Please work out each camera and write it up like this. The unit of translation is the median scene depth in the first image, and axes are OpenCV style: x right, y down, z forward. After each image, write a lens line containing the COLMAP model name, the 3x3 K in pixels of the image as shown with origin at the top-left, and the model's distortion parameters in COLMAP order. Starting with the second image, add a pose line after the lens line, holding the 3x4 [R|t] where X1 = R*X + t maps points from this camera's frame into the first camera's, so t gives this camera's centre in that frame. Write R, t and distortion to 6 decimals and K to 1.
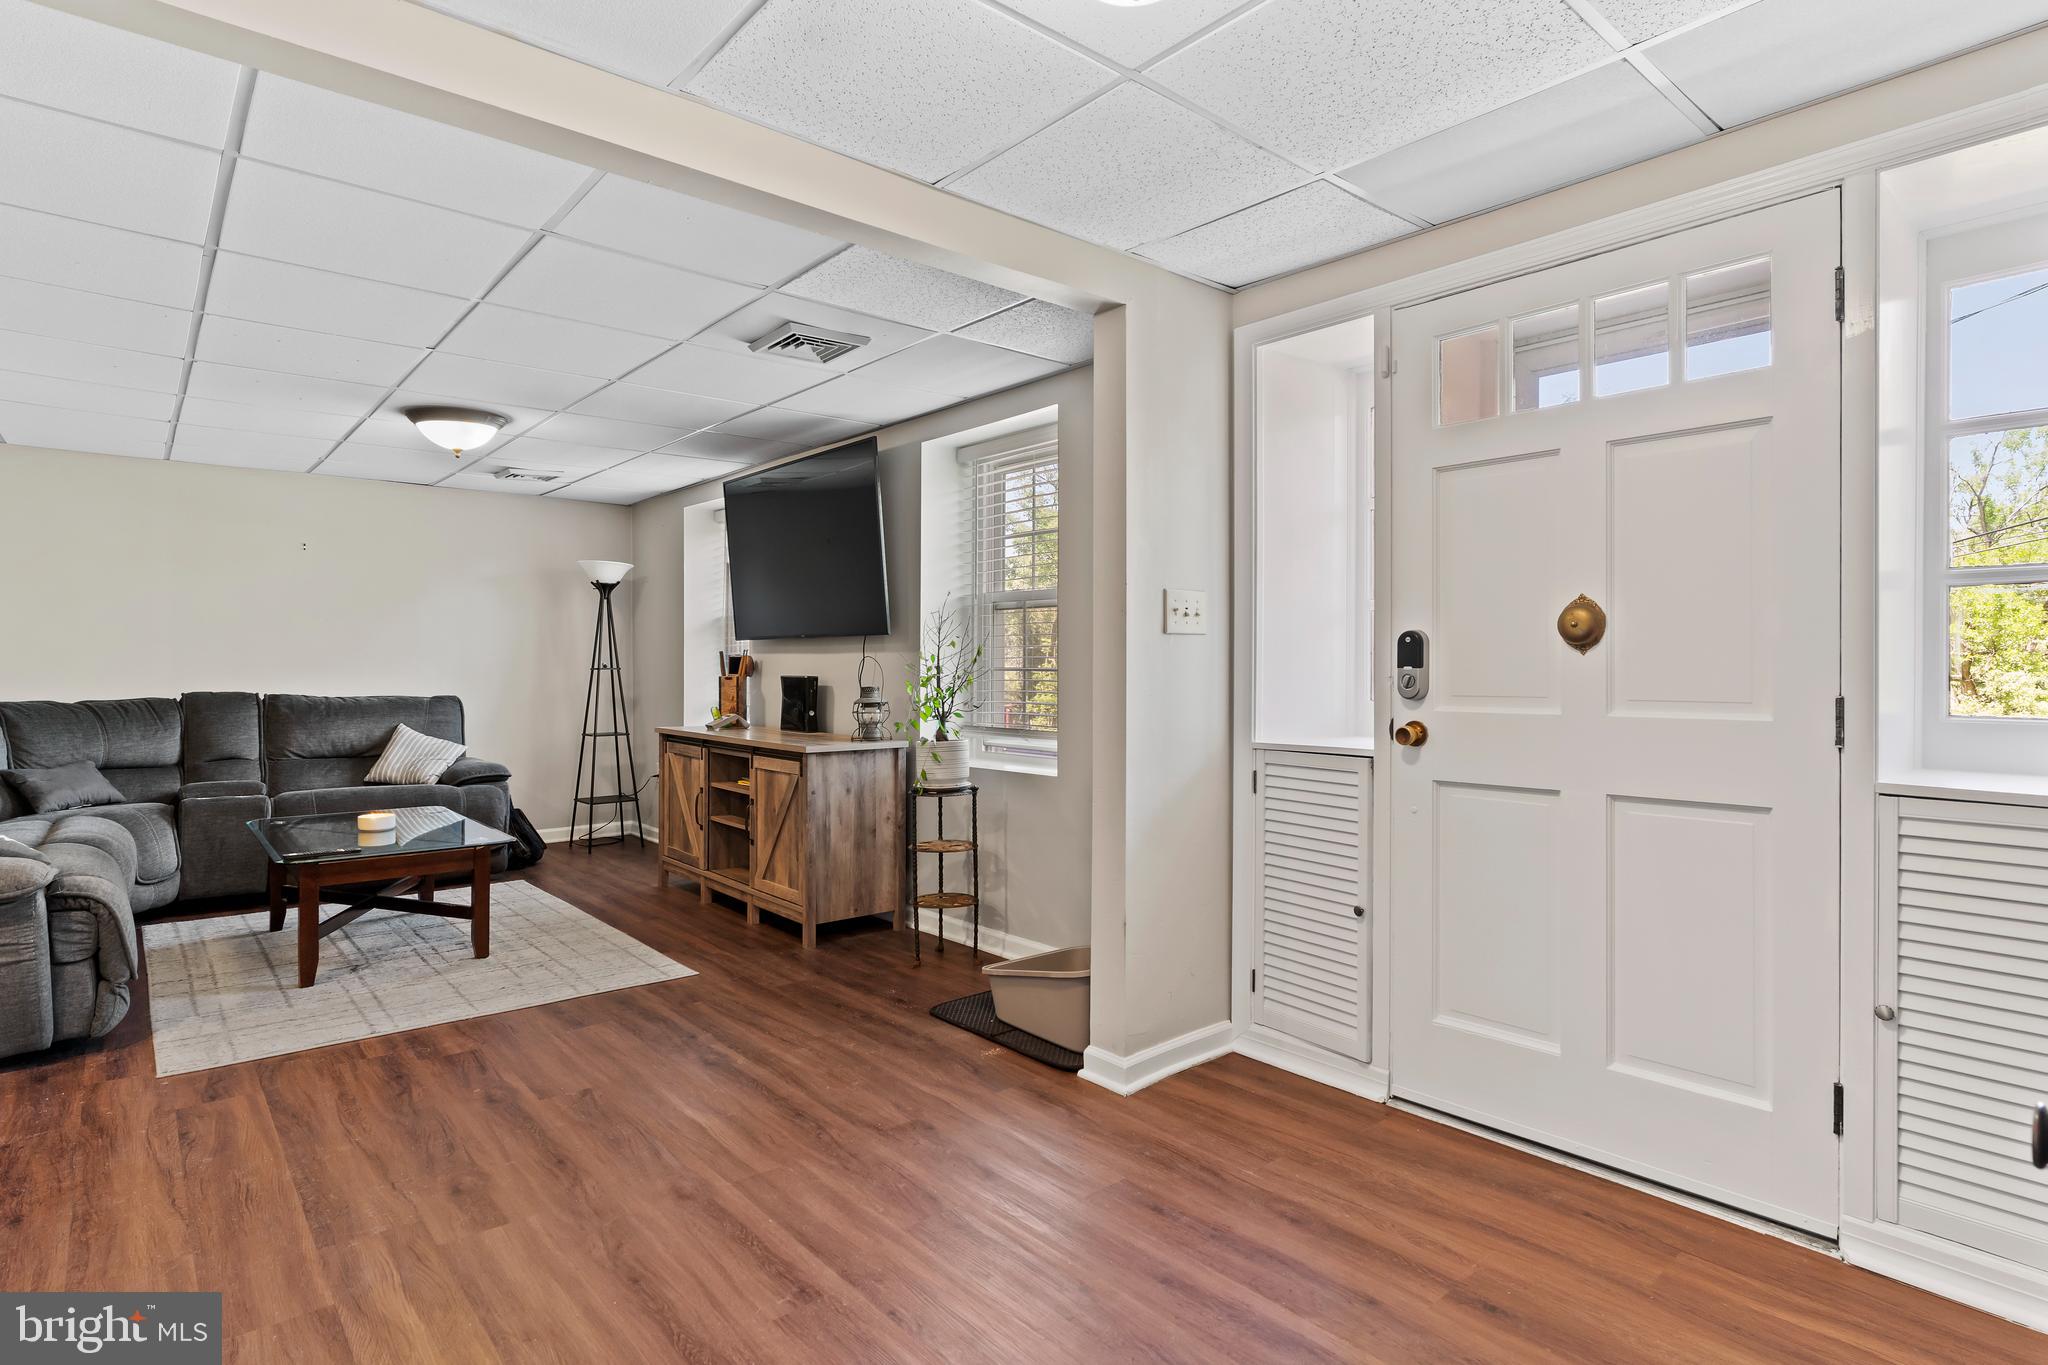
lens RADIAL K [[1062.2, 0, 1009.5], [0, 1062.2, 677.8], [0, 0, 1]] dist [0.003056, 0.001010]
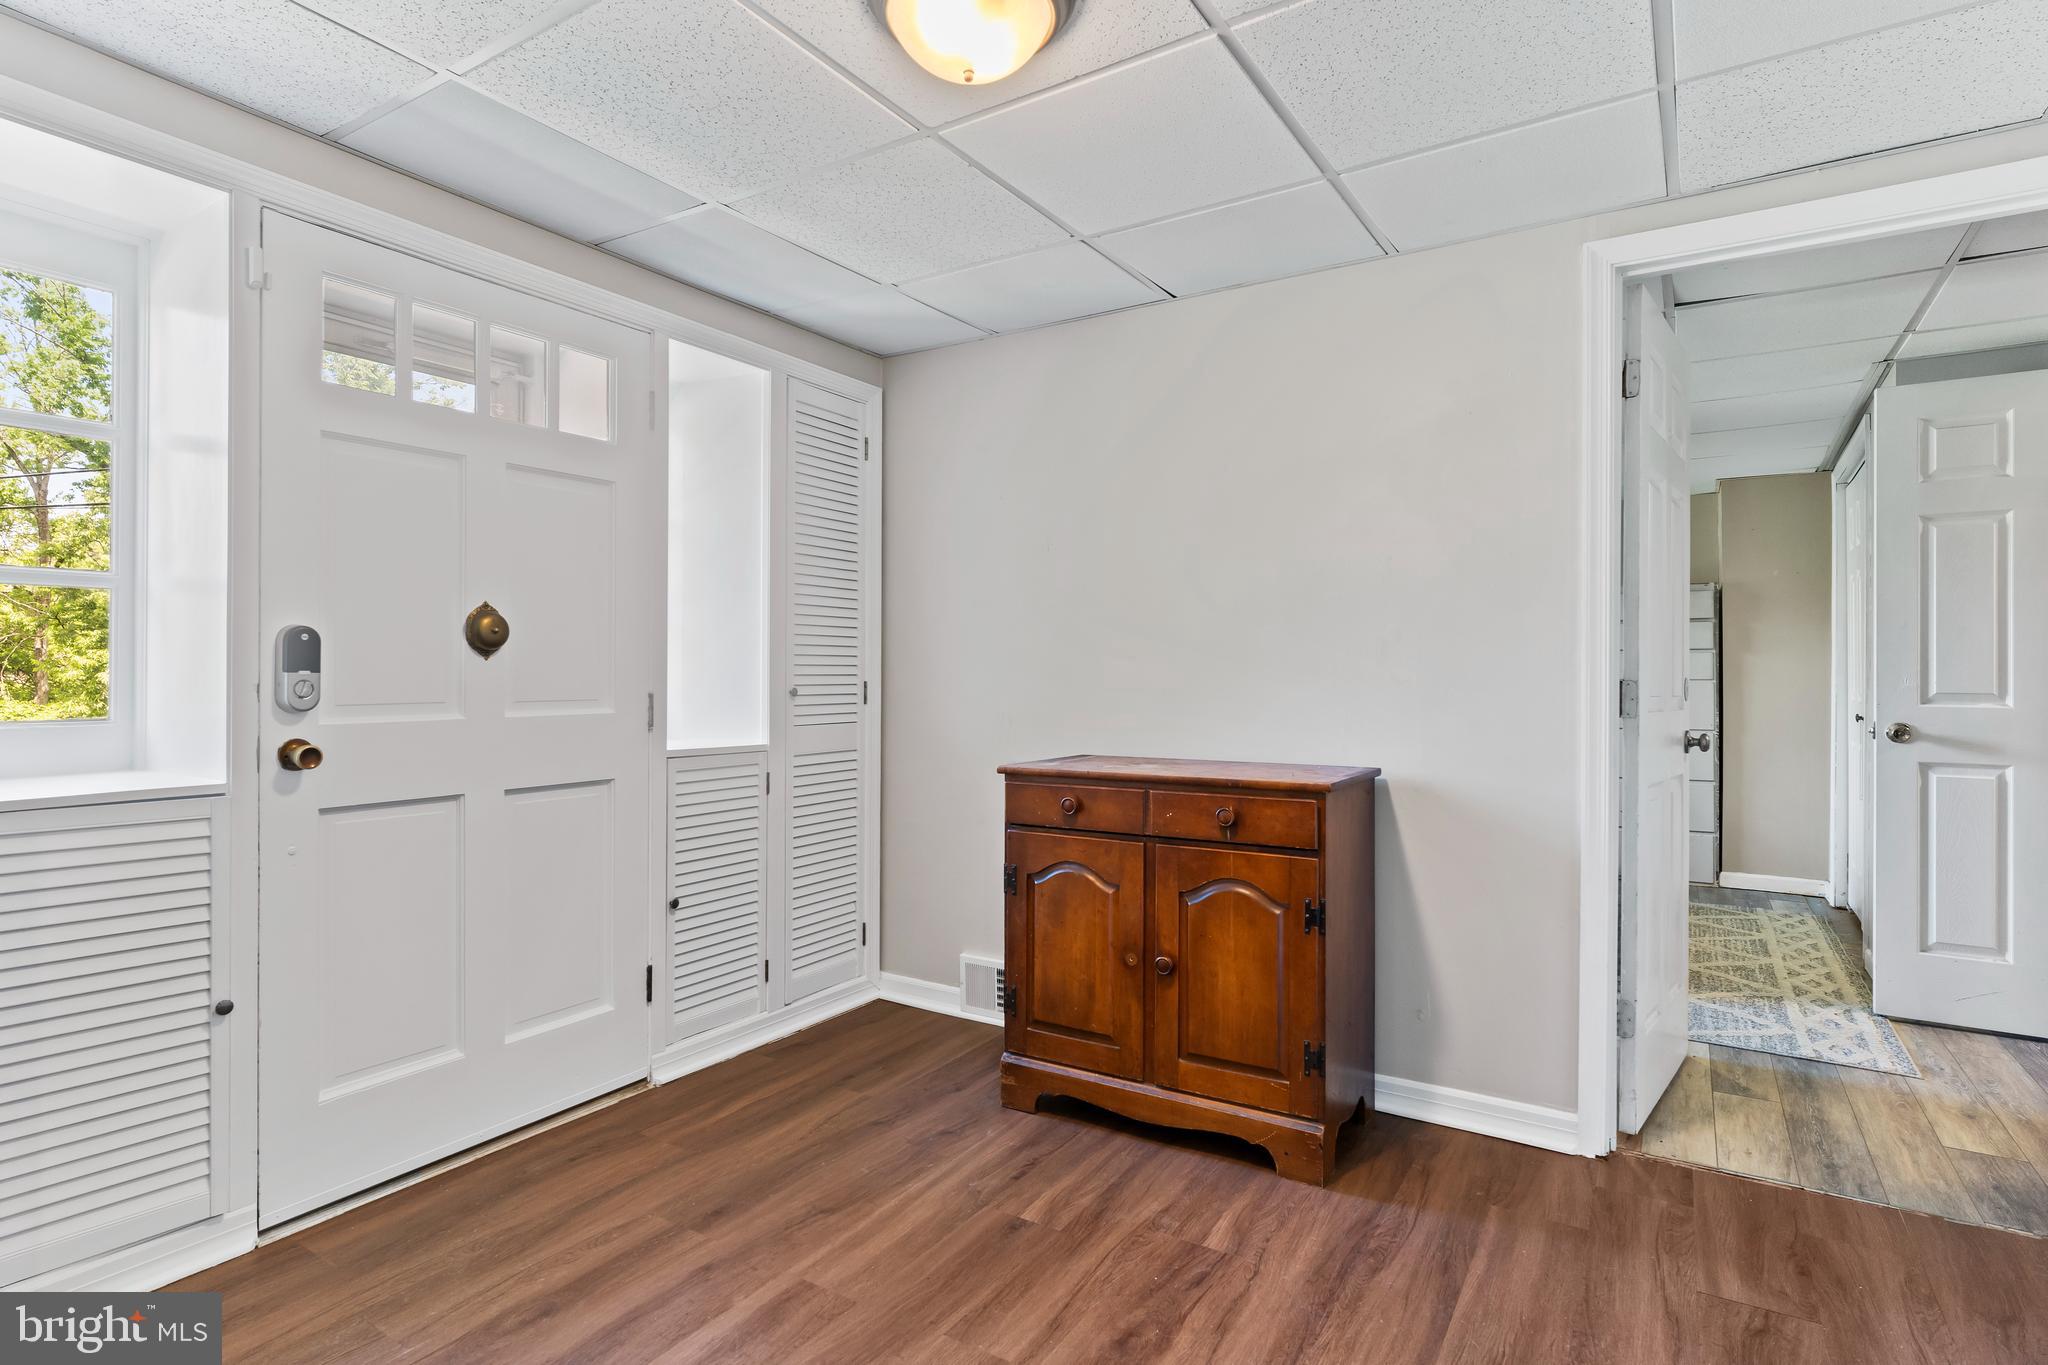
lens RADIAL K [[1062.2, 0, 1013.0], [0, 1062.2, 677.9], [0, 0, 1]] dist [0.003056, 0.001010]
pose [[-0.297436, -0.004488, 0.954731, -0.687868], [0.008747, 0.999934, 0.007426, -0.007849], [-0.954702, 0.010560, -0.297377, 0.918523]]
